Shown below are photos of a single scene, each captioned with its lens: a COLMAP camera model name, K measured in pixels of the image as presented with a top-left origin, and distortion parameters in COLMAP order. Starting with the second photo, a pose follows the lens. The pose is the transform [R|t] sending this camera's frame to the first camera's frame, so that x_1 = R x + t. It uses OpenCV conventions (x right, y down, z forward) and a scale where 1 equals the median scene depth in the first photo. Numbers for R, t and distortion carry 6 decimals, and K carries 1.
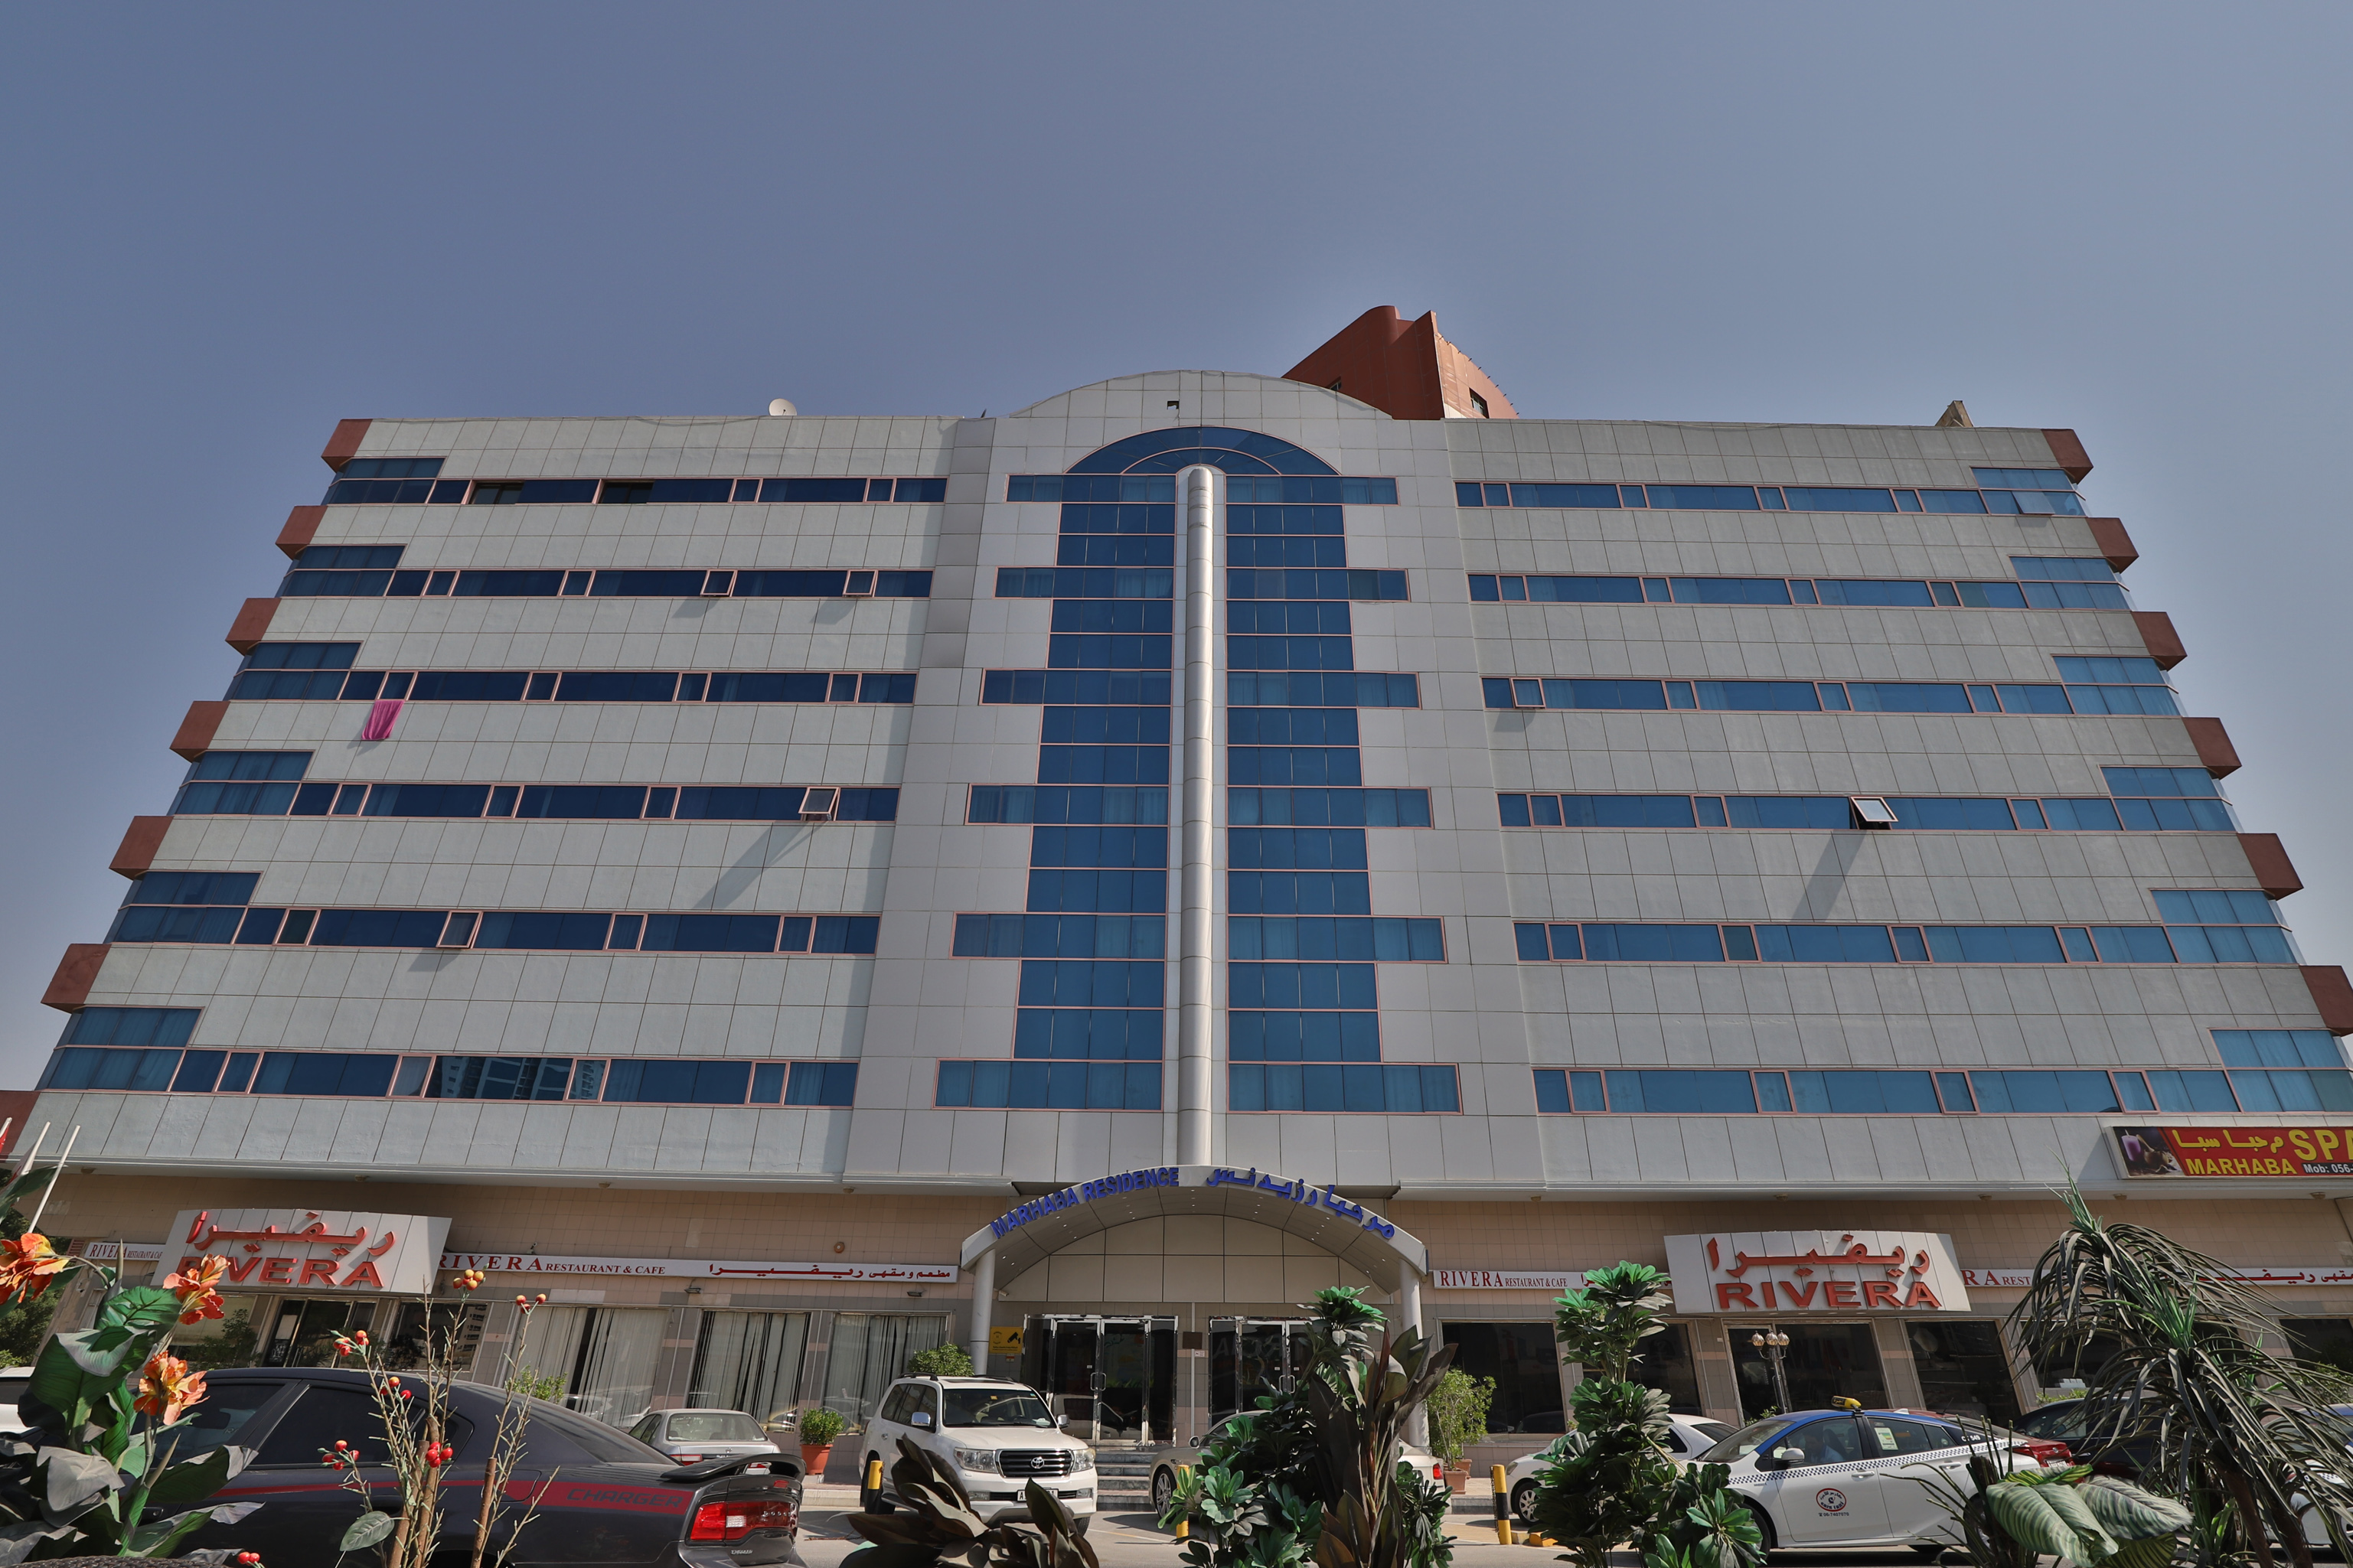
lens RADIAL K [[1145.2, 0, 1184.2], [0, 1145.2, 789.4], [0, 0, 1]] dist [-0.036955, 0.006702]
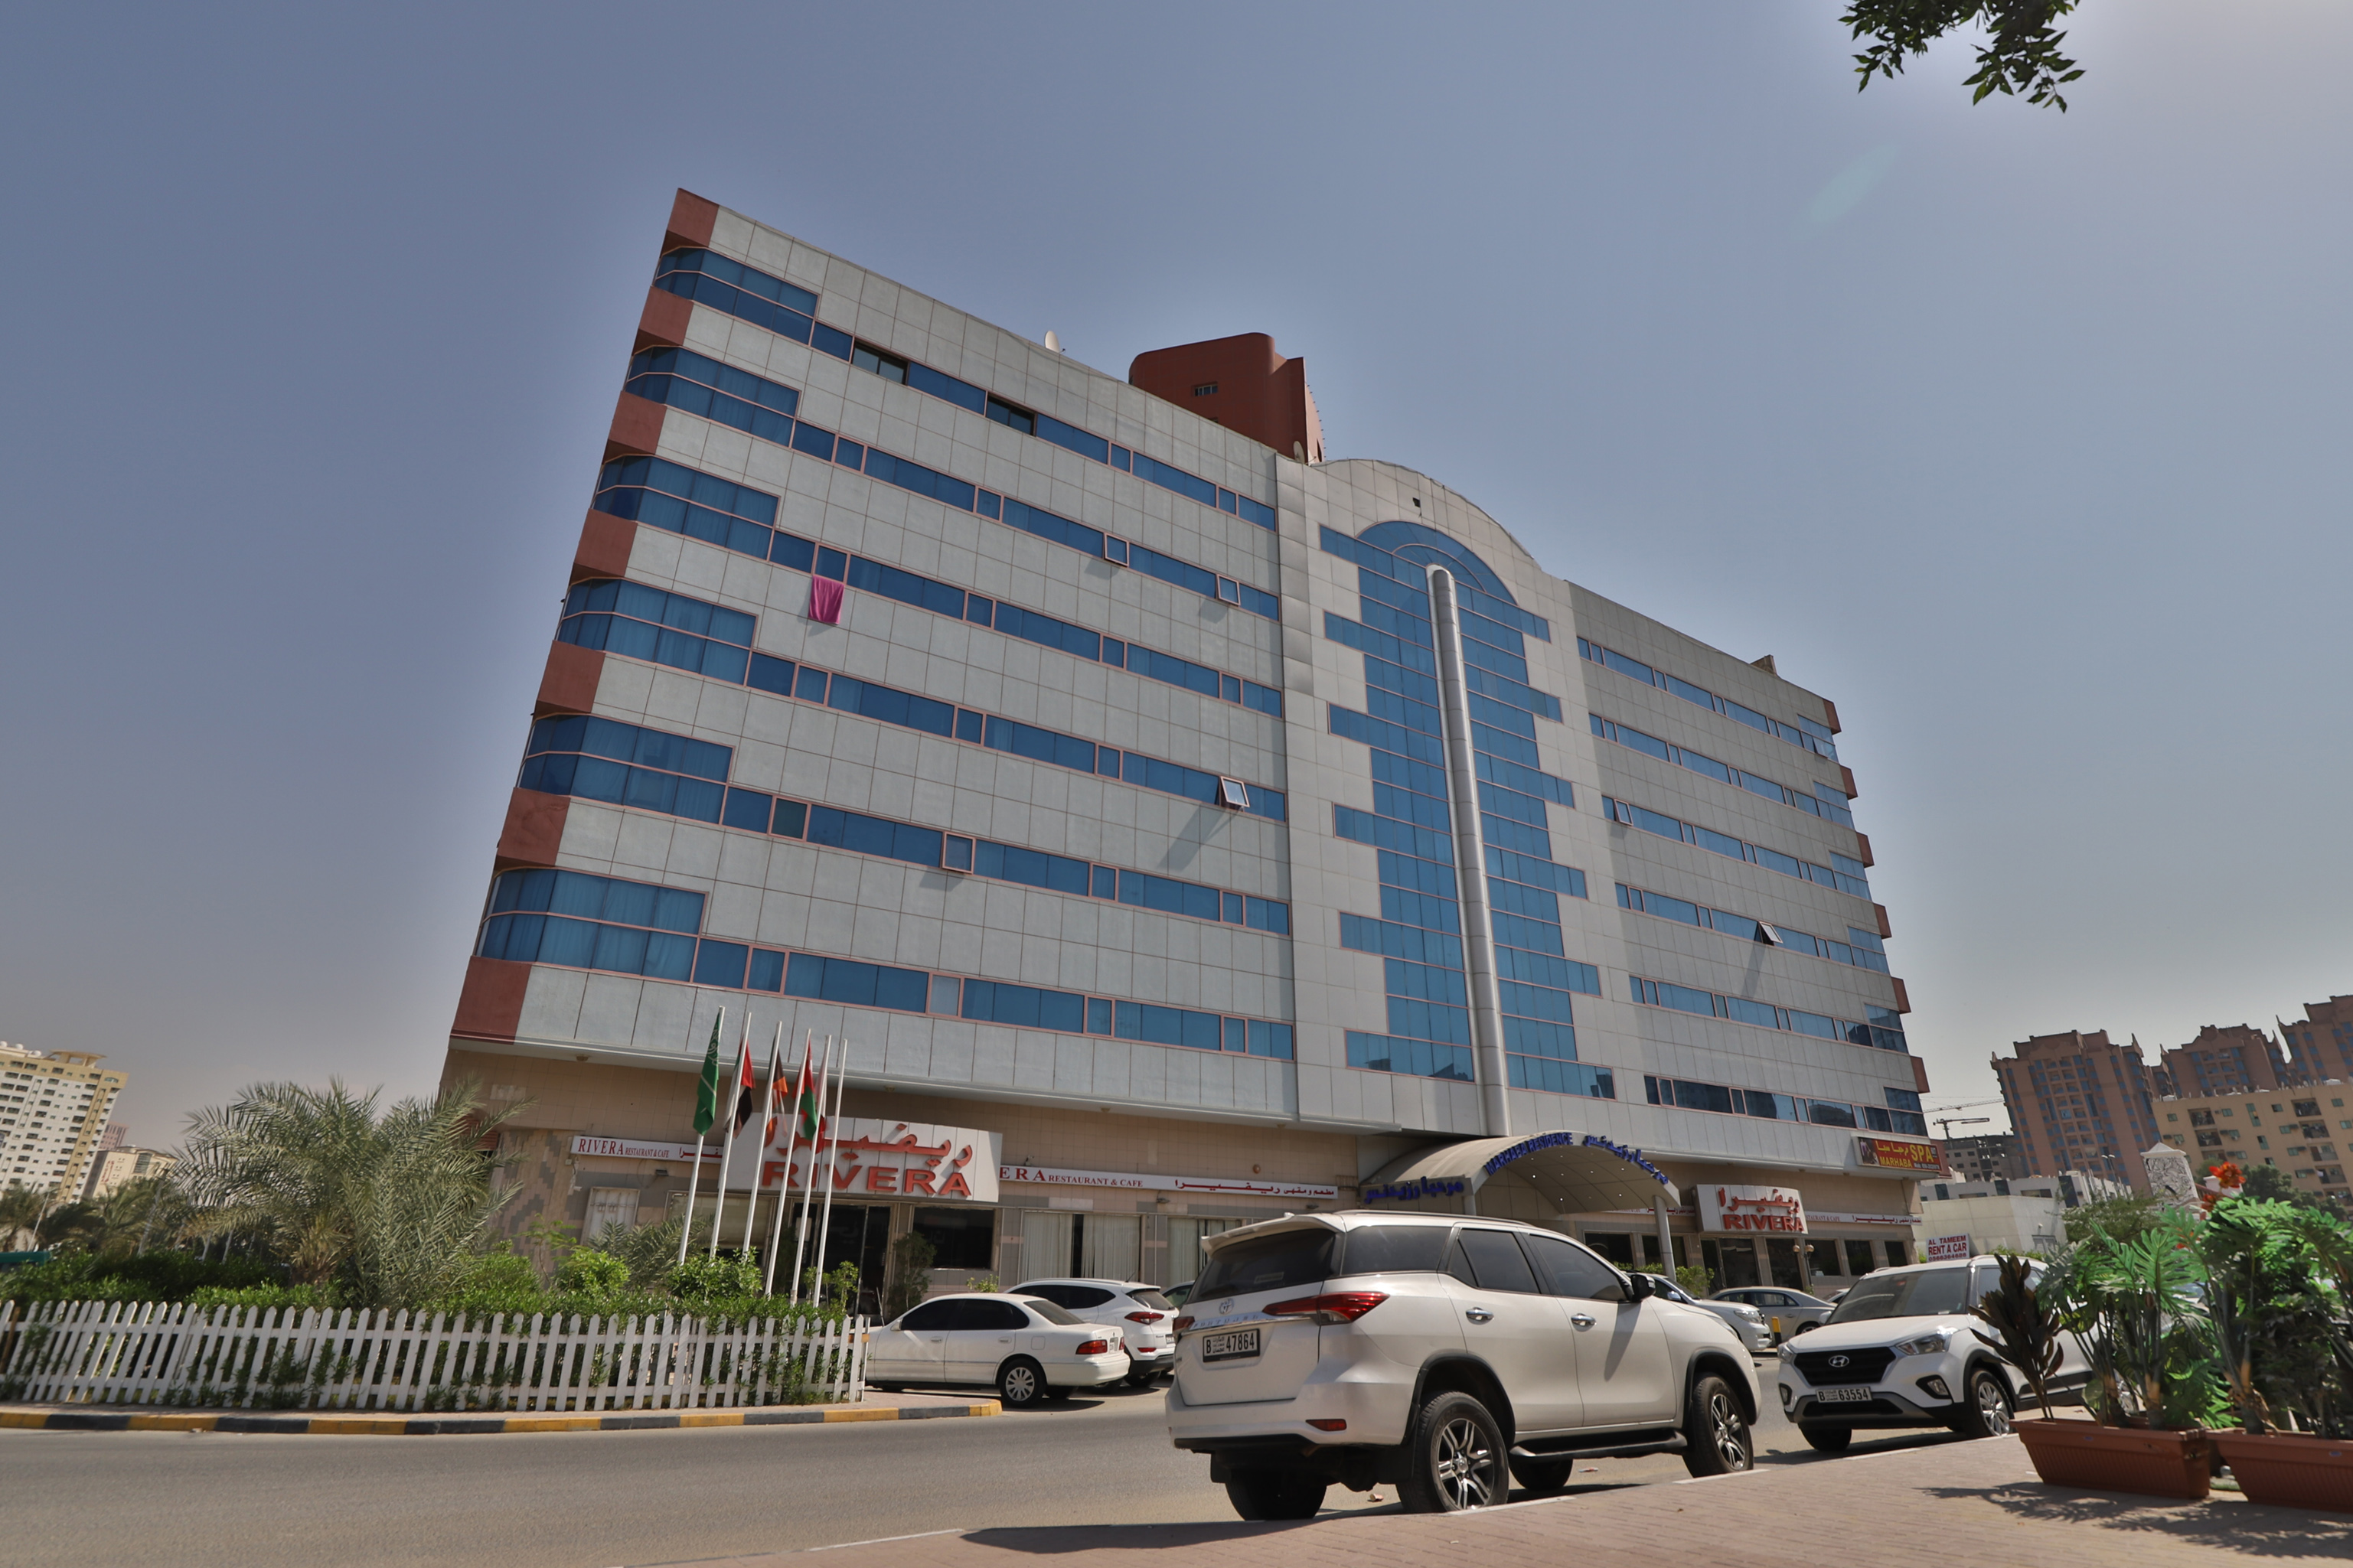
lens RADIAL K [[1145.2, 0, 1180.5], [0, 1145.2, 798.2], [0, 0, 1]] dist [-0.036955, 0.006702]
pose [[0.846612, 0.204282, 0.491443, -1.037405], [-0.251986, 0.967200, 0.032054, -0.008241], [-0.468776, -0.150974, 0.870320, 0.011813]]
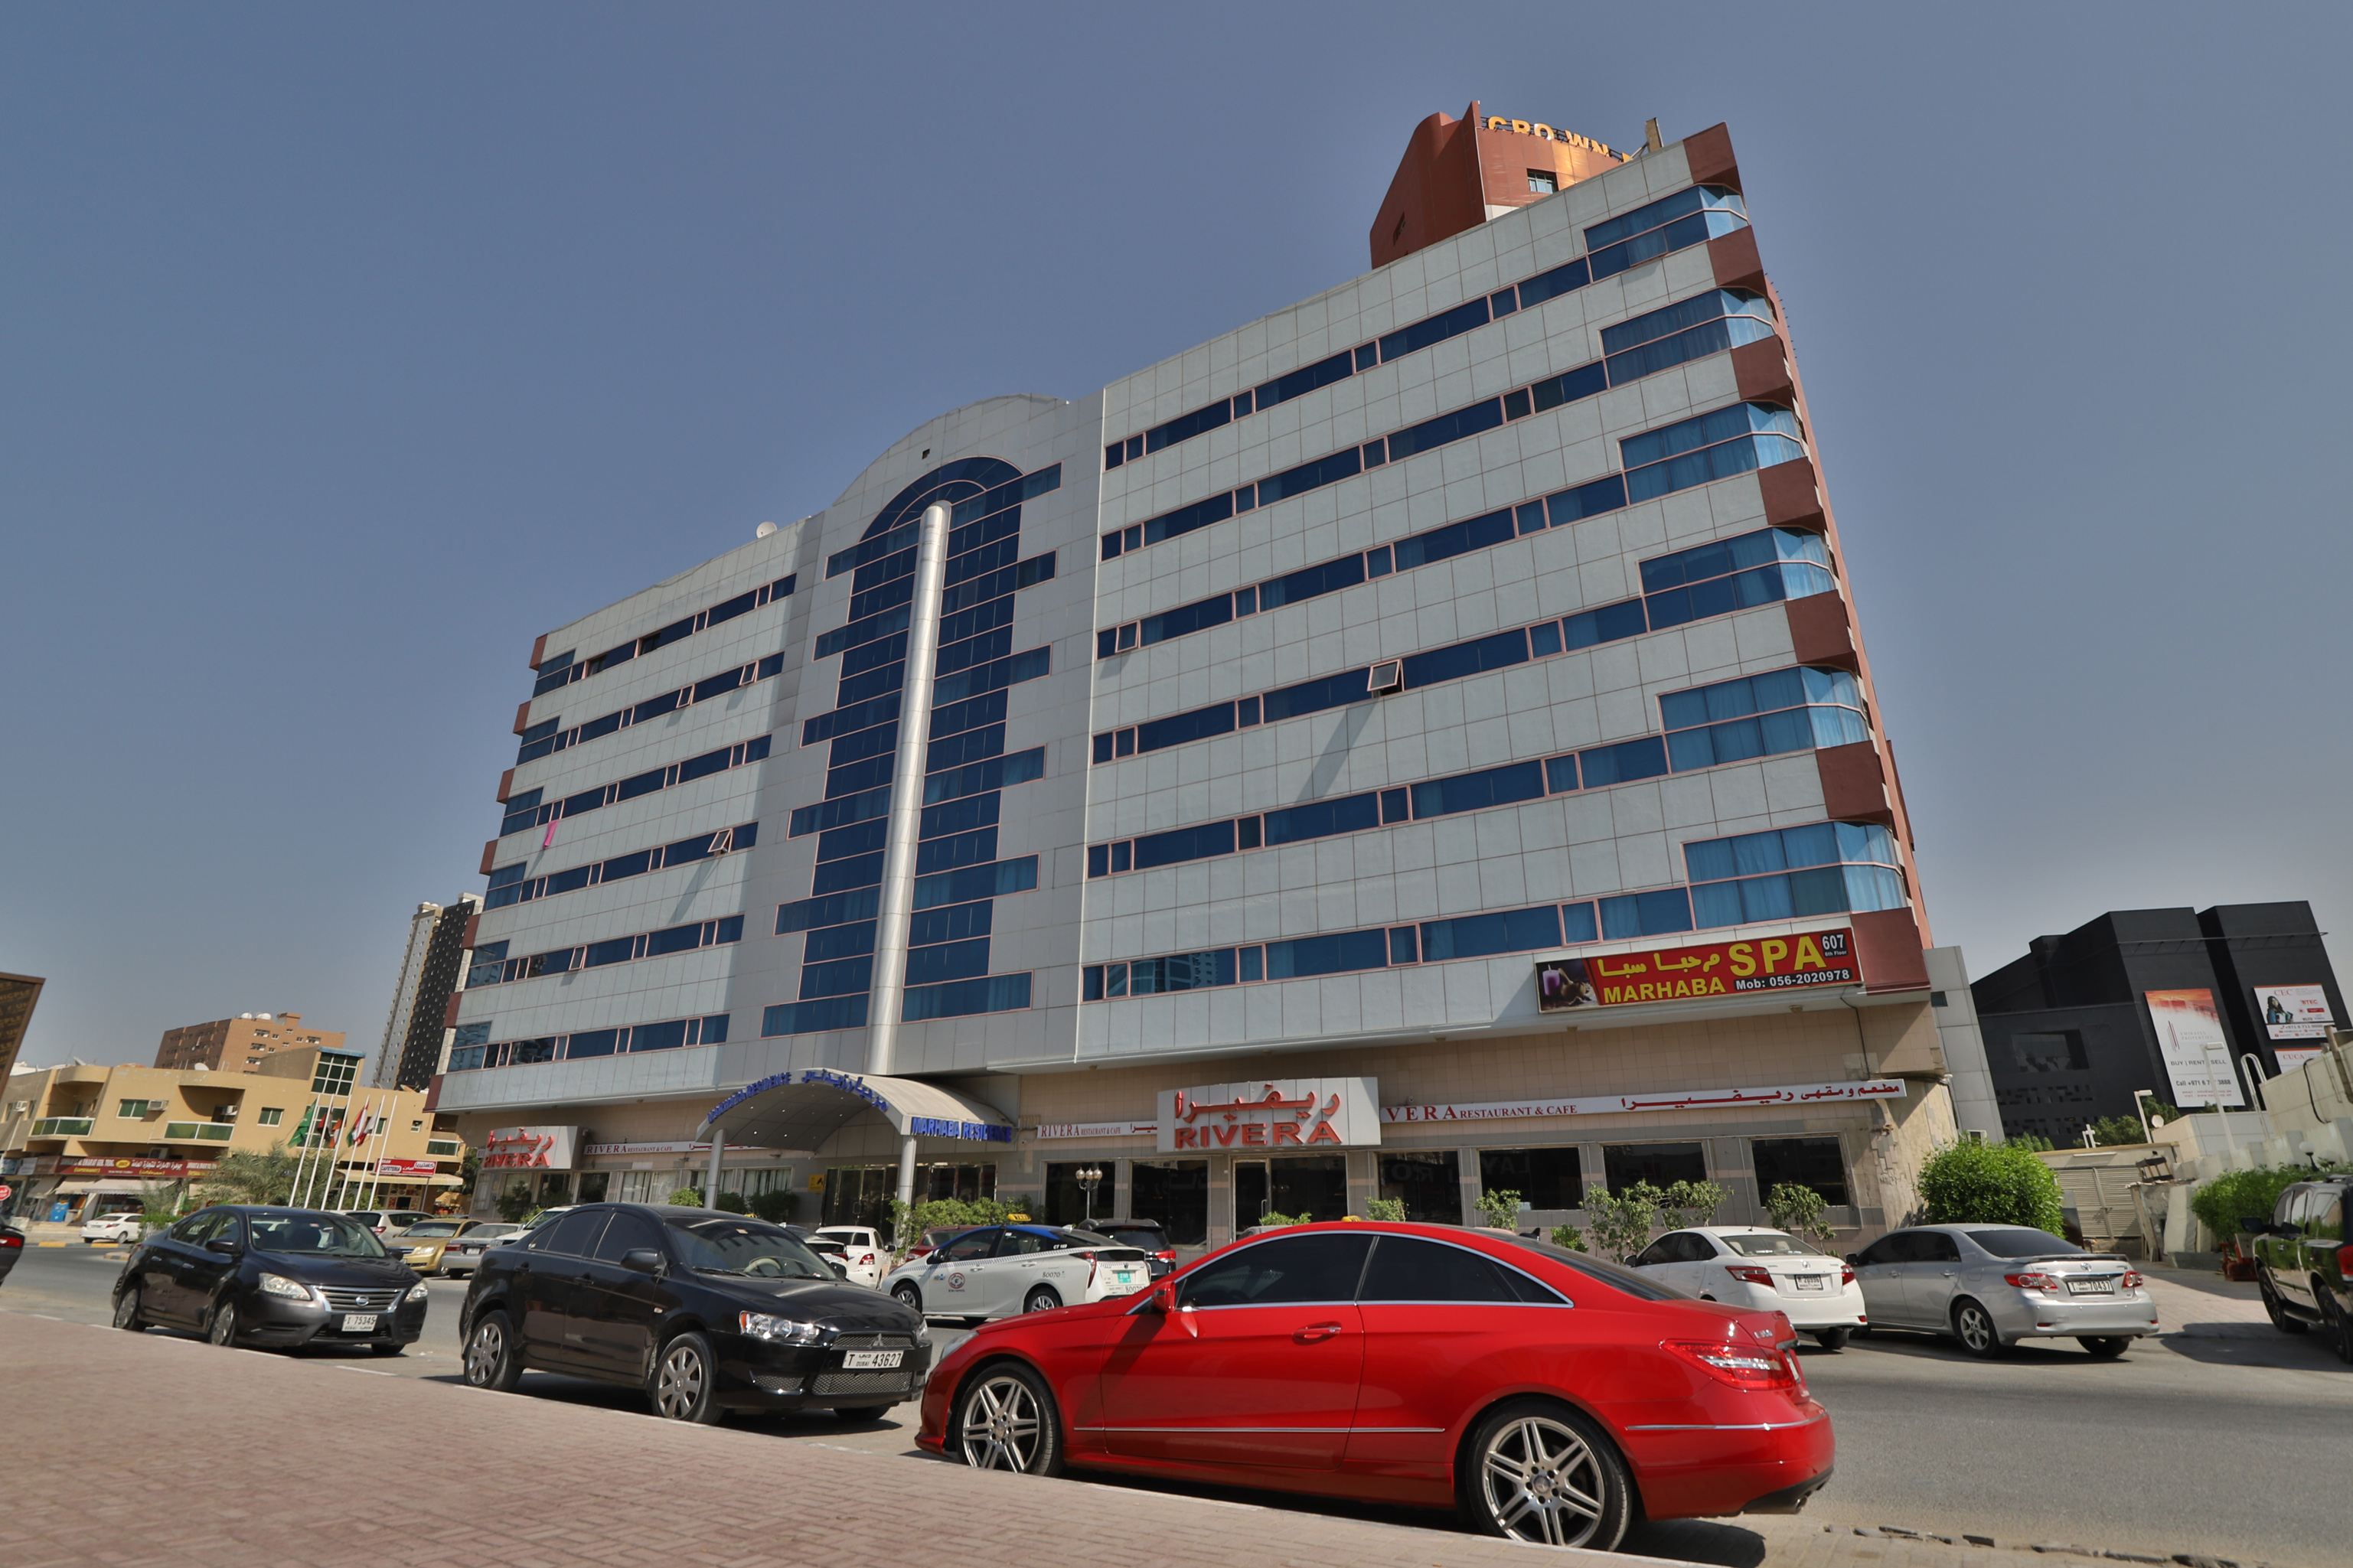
lens RADIAL K [[1145.2, 0, 1192.0], [0, 1145.2, 791.7], [0, 0, 1]] dist [-0.036955, 0.006702]
pose [[0.854738, -0.191796, -0.482324, 1.031491], [0.253147, 0.965257, 0.064775, 0.008798], [0.453143, -0.177464, 0.873595, -0.005682]]
